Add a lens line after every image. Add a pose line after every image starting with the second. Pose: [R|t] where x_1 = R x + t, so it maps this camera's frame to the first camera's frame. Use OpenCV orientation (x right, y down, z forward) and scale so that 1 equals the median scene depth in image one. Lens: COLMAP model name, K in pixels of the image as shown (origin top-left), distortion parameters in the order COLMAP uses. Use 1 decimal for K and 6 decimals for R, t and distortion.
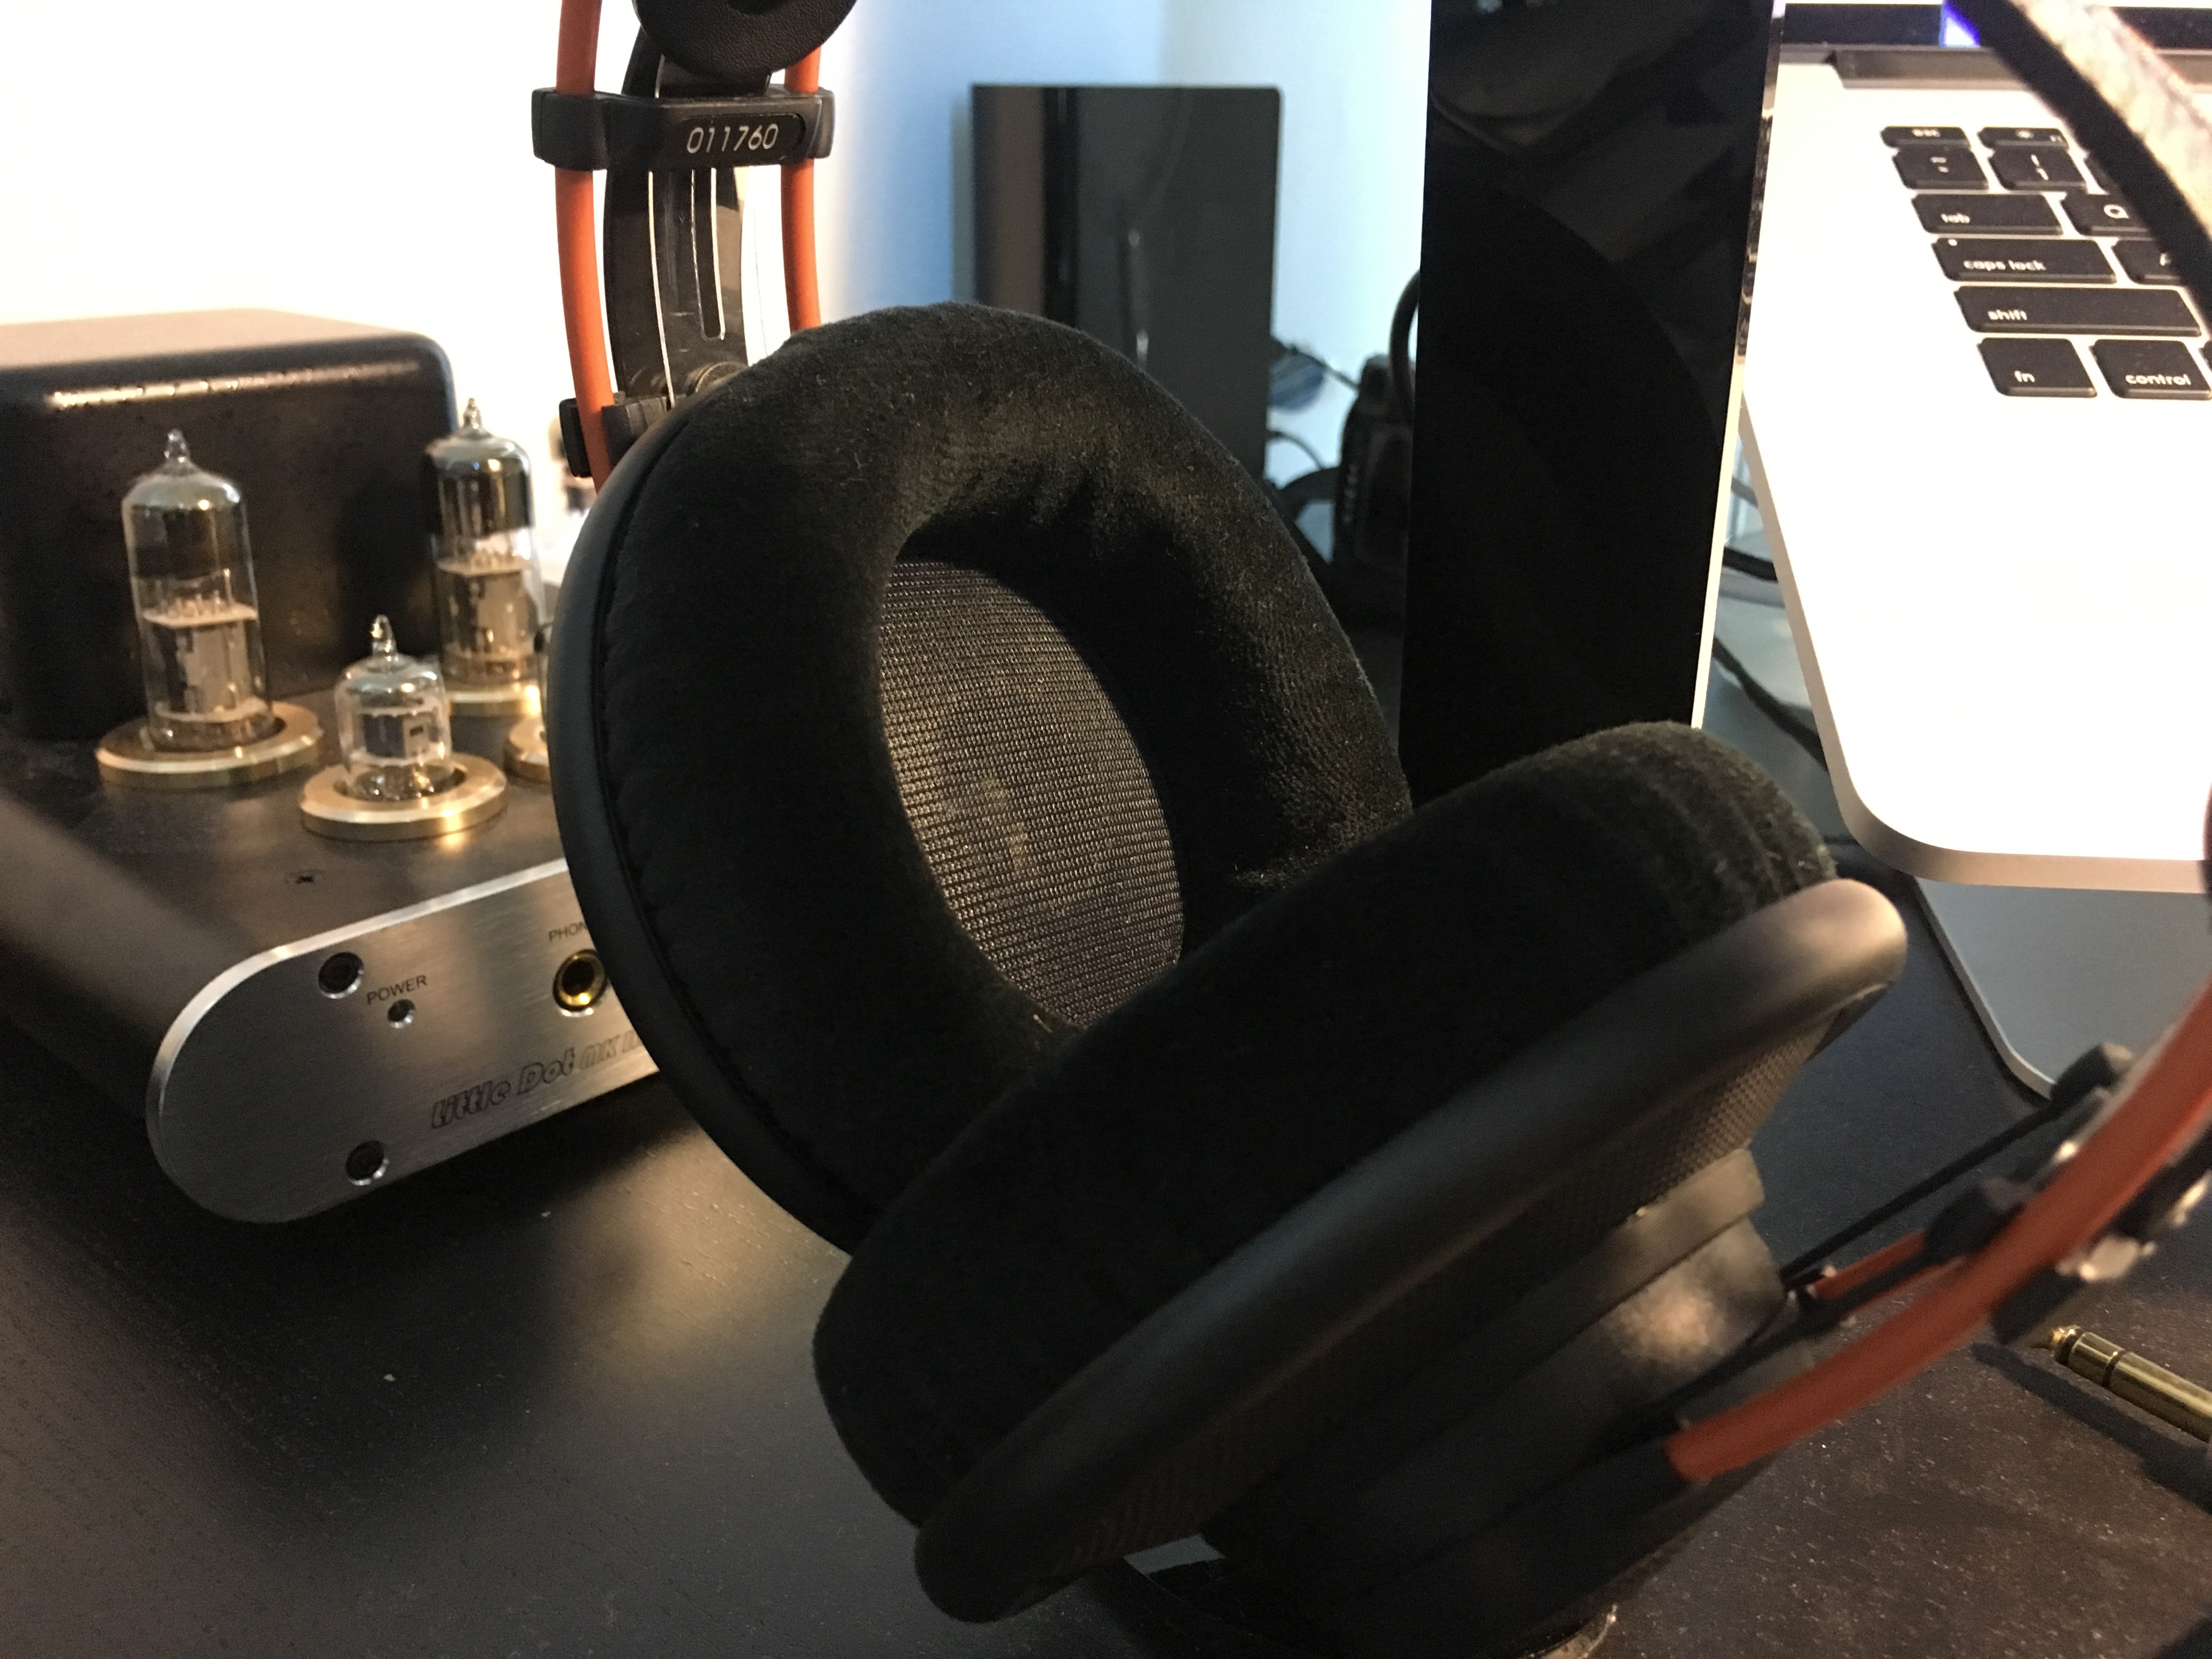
lens RADIAL K [[1820.0, 0, 1107.0], [0, 1820.0, 839.8], [0, 0, 1]] dist [0.003679, 0.000452]
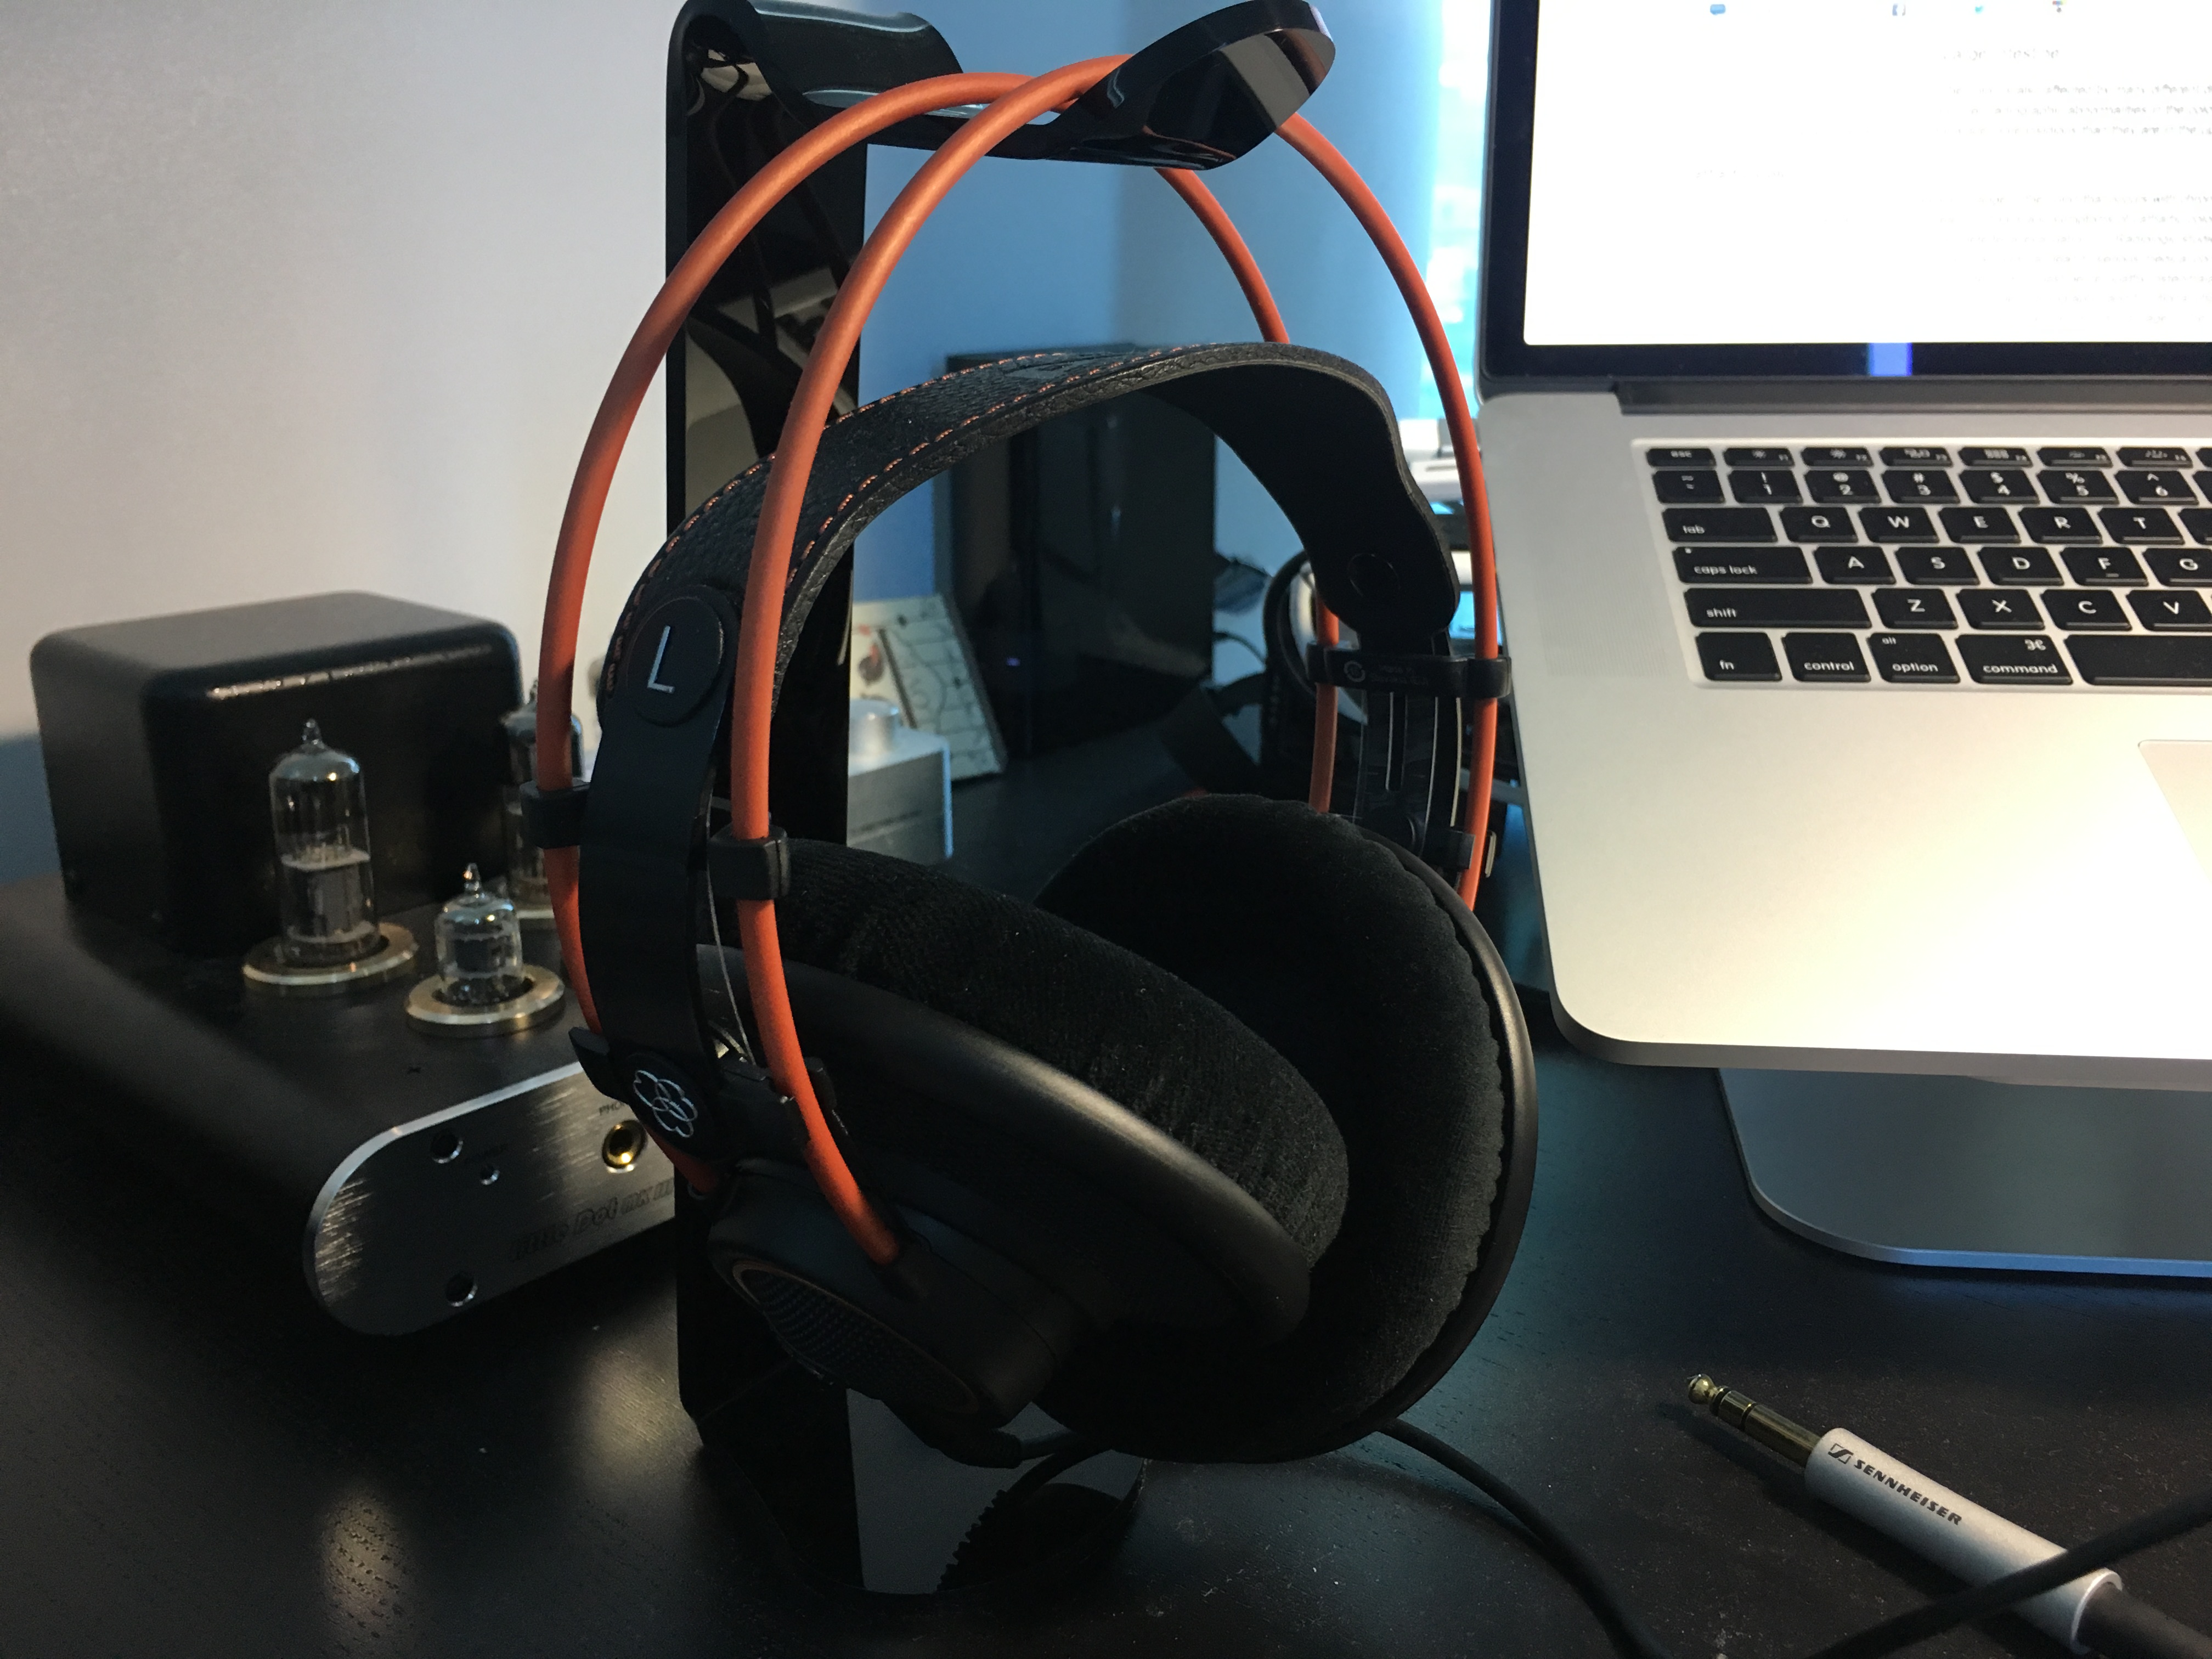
lens RADIAL K [[1882.1, 0, 1148.8], [0, 1882.1, 829.0], [0, 0, 1]] dist [0.001394, 0.000126]
pose [[0.999818, -0.012064, 0.014781, 0.062687], [0.013088, 0.997371, -0.071274, -0.043053], [-0.013882, 0.071454, 0.997347, -0.333319]]
